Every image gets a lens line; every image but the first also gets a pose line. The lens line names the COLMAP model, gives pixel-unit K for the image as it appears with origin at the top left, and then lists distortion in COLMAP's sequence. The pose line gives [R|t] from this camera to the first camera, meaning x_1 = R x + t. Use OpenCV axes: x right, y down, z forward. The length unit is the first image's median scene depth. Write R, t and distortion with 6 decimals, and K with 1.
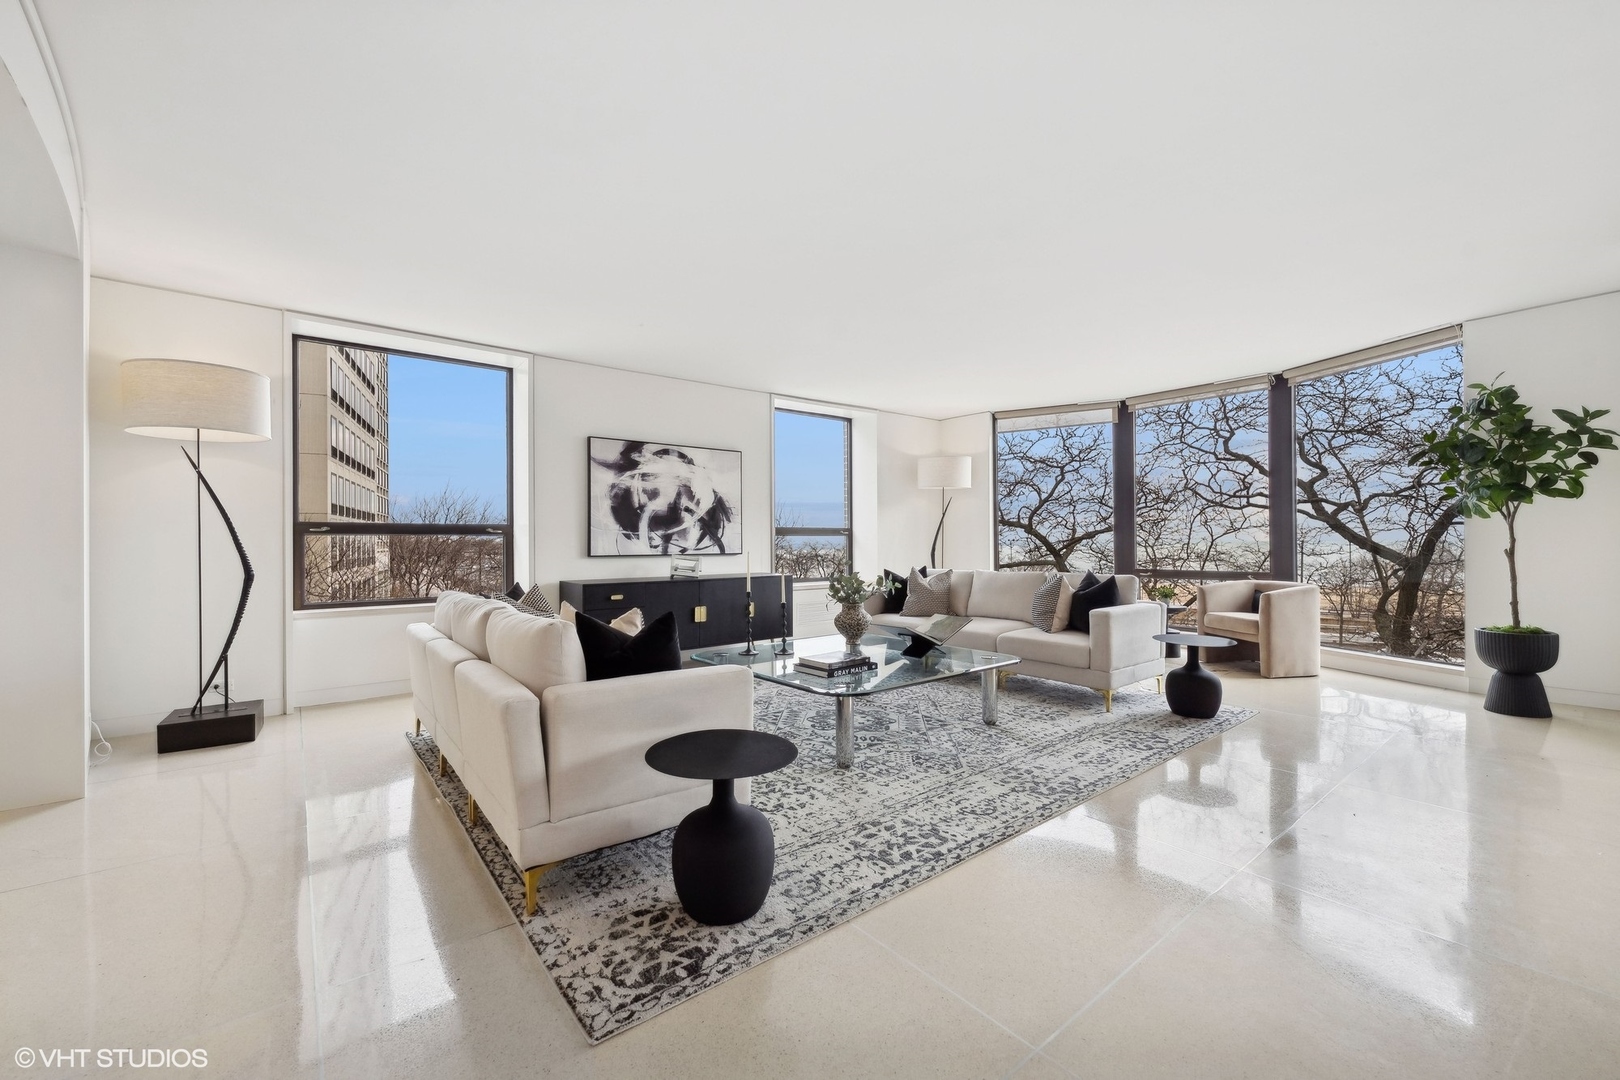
lens RADIAL K [[654.8, 0, 804.8], [0, 654.8, 538.4], [0, 0, 1]] dist [-0.002822, -0.000031]
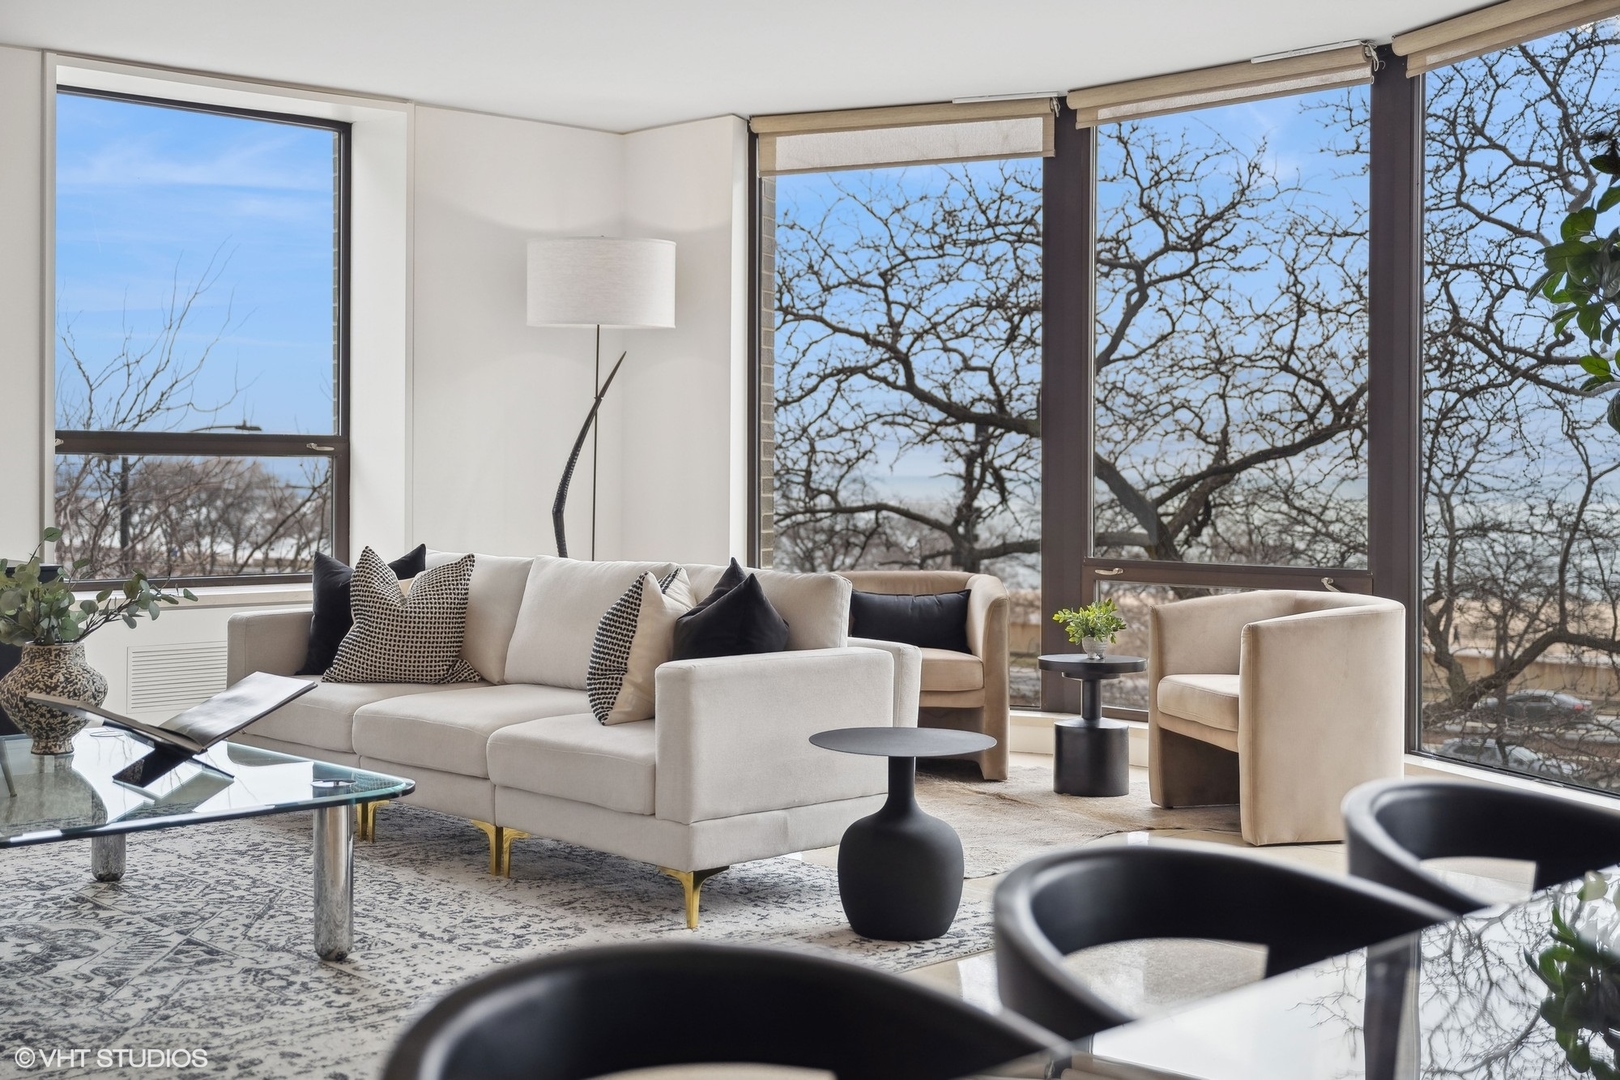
lens RADIAL K [[1972.3, 0, 809.3], [0, 1972.3, 533.3], [0, 0, 1]] dist [-0.033380, 0.000000]
pose [[0.995472, 0.008378, 0.094686, 0.330666], [-0.011941, 0.999239, 0.037124, -0.008550], [-0.094303, -0.038086, 0.994815, -0.119250]]
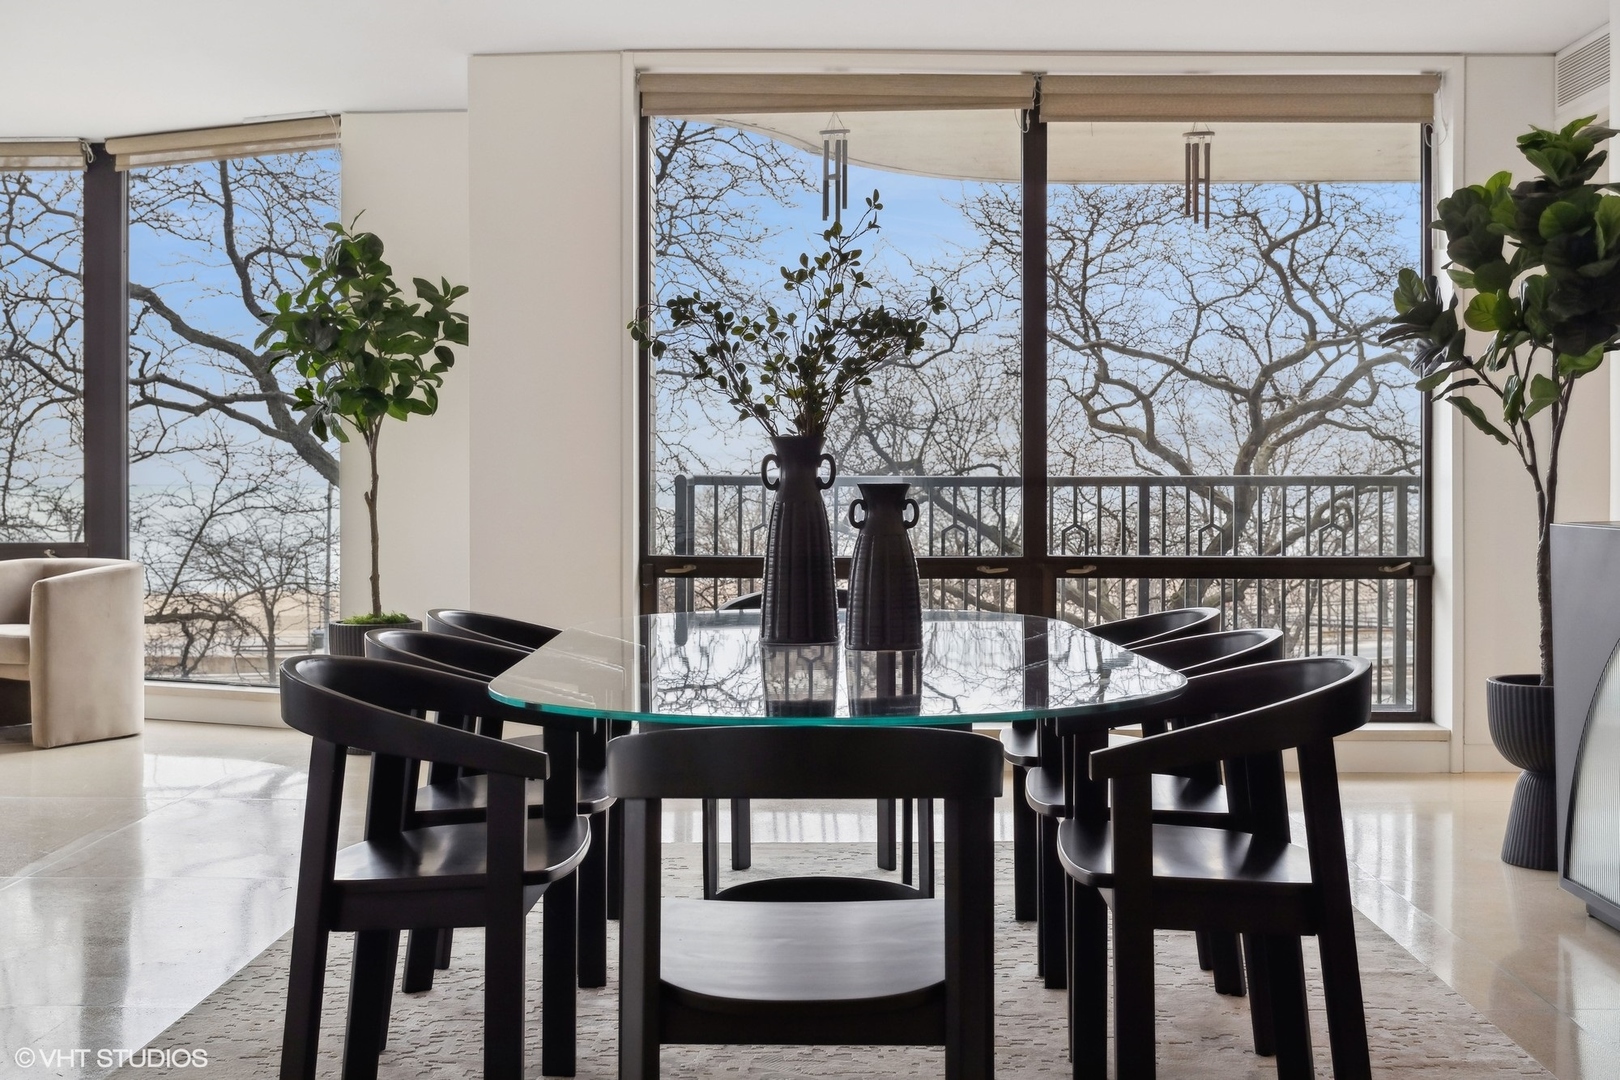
lens RADIAL K [[1804.2, 0, 838.6], [0, 1804.2, 505.9], [0, 0, 1]] dist [-0.077045, 0.000000]
pose [[0.607032, -0.000986, 0.794677, -0.008454], [-0.013772, 0.999836, 0.011761, 0.001495], [-0.794558, -0.018084, 0.606918, -0.312114]]
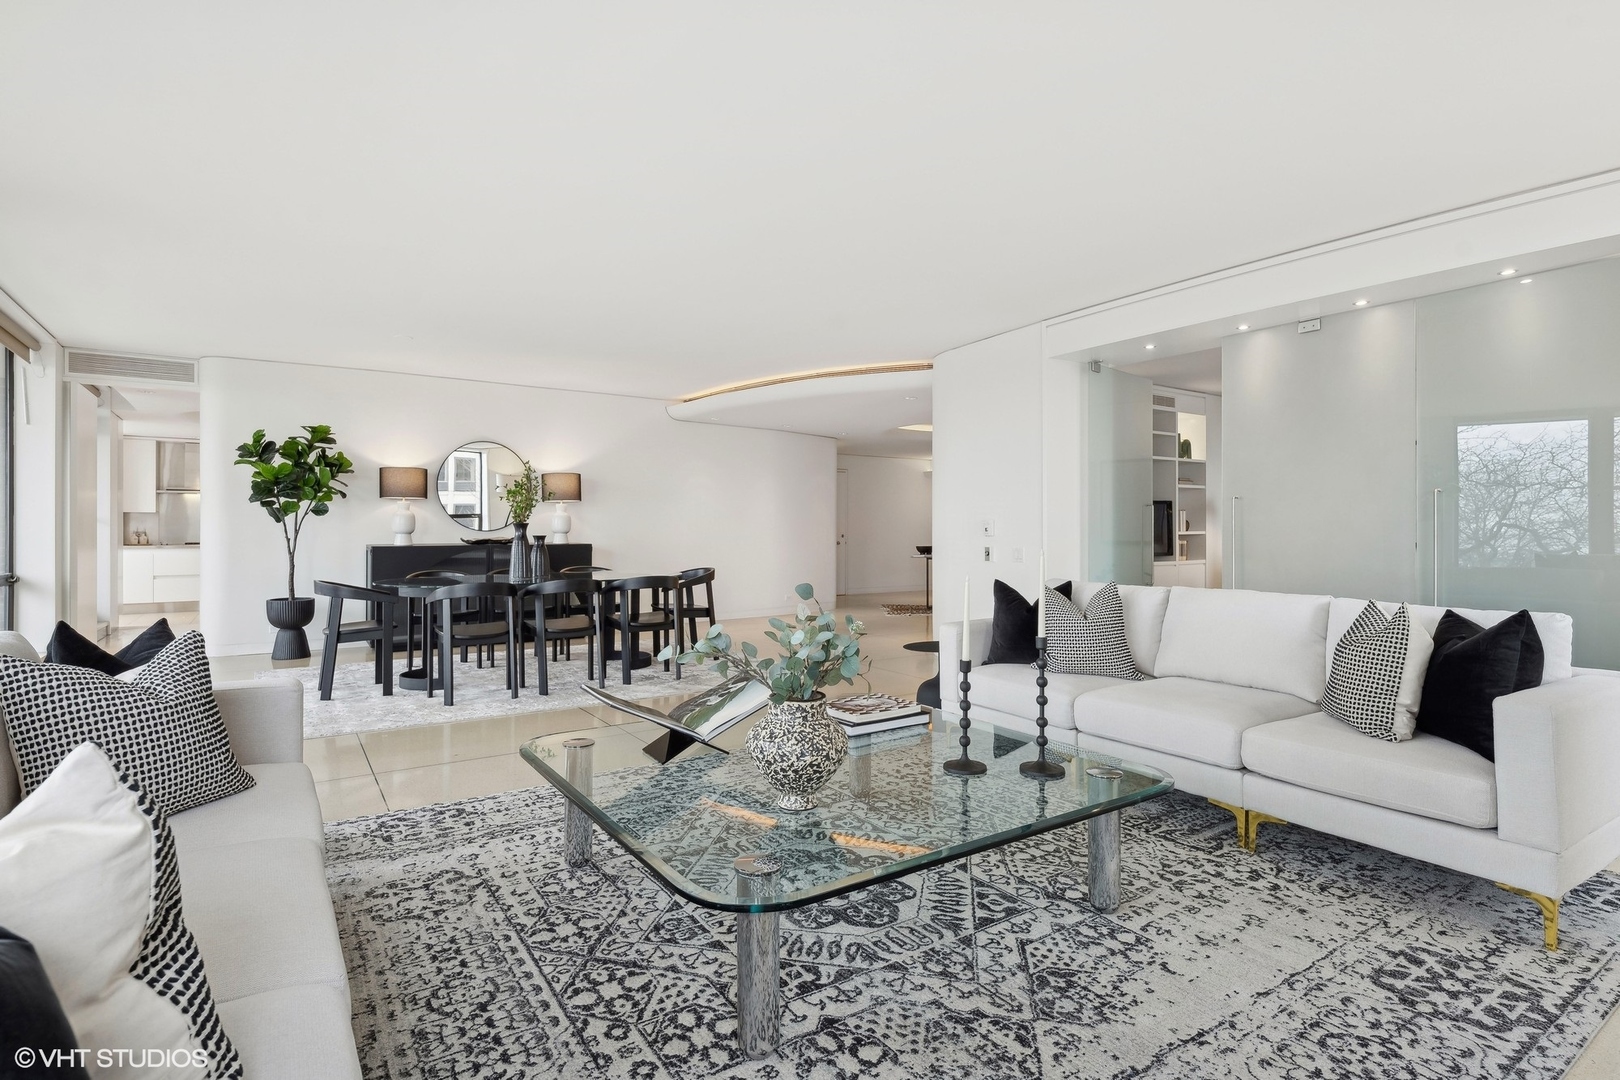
lens RADIAL K [[813.9, 0, 807.9], [0, 813.9, 527.3], [0, 0, 1]] dist [0.005808, -0.000271]
pose [[-0.996402, 0.016188, 0.083192, 0.021419], [0.016175, 0.999869, -0.000828, 0.003419], [-0.083195, 0.000521, -0.996533, 1.228222]]
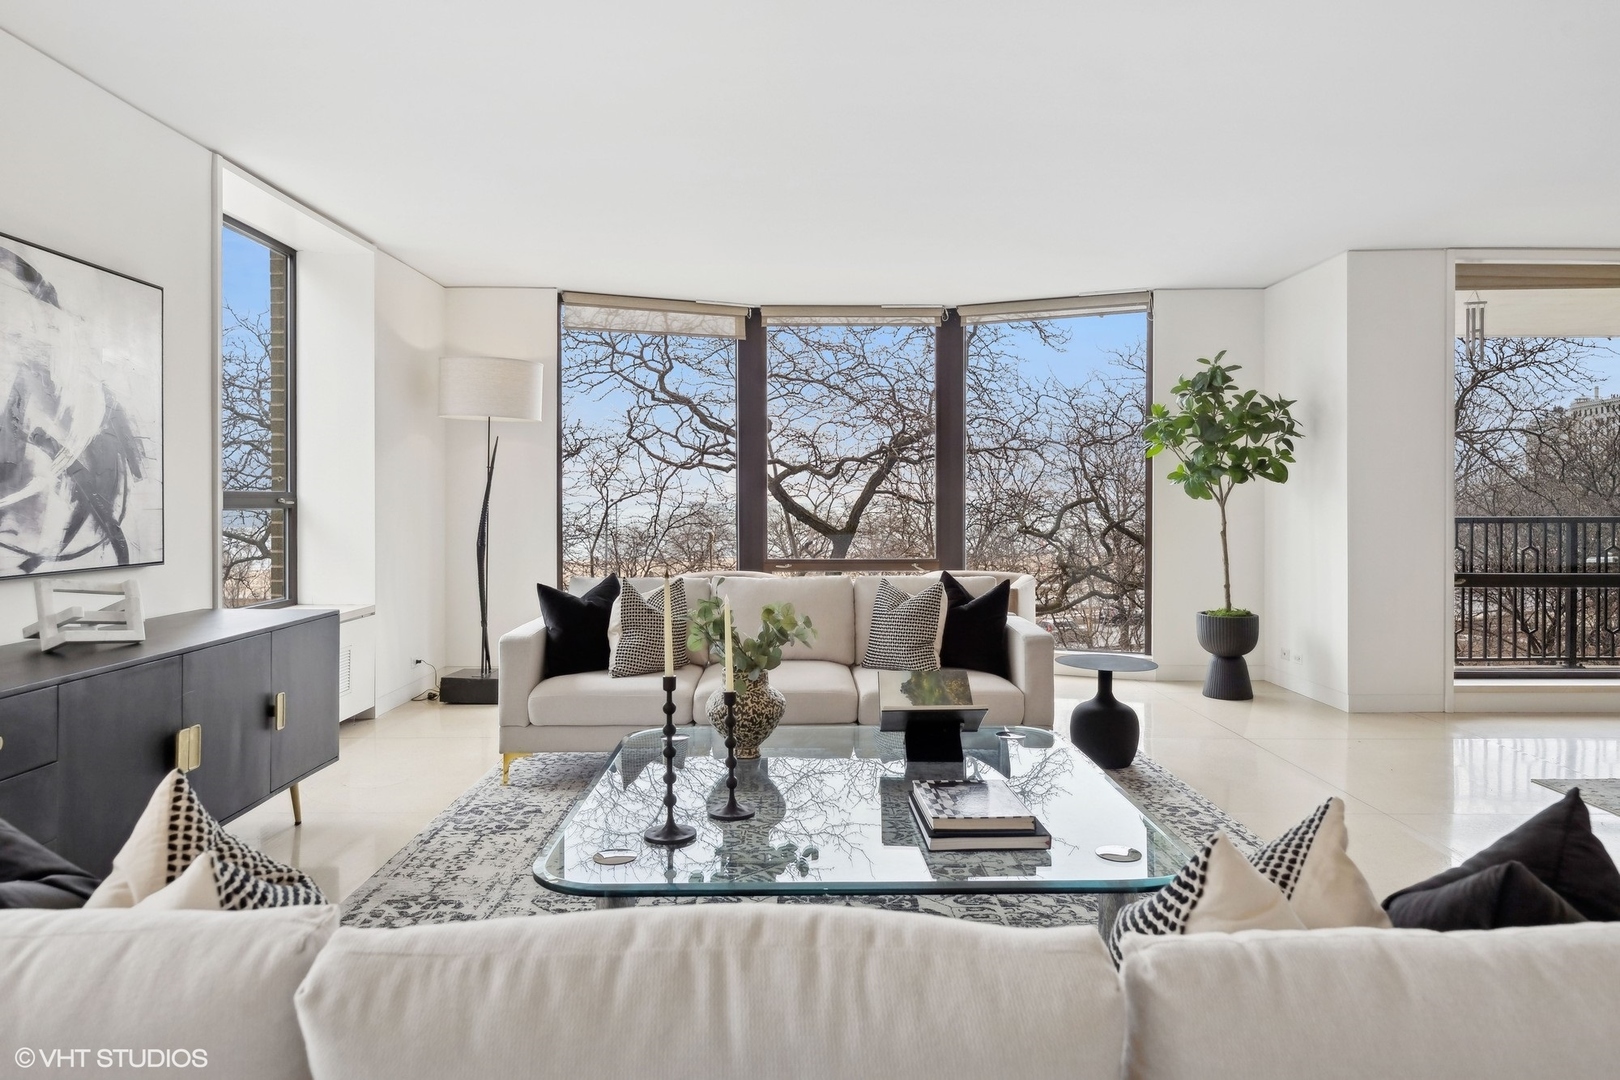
lens RADIAL K [[1003.8, 0, 808.2], [0, 1003.8, 507.7], [0, 0, 1]] dist [-0.007561, -0.001690]
pose [[0.615713, 0.001209, 0.787970, -0.389560], [-0.008594, 0.999950, 0.005180, -0.017345], [-0.787924, -0.009961, 0.615692, 0.440976]]
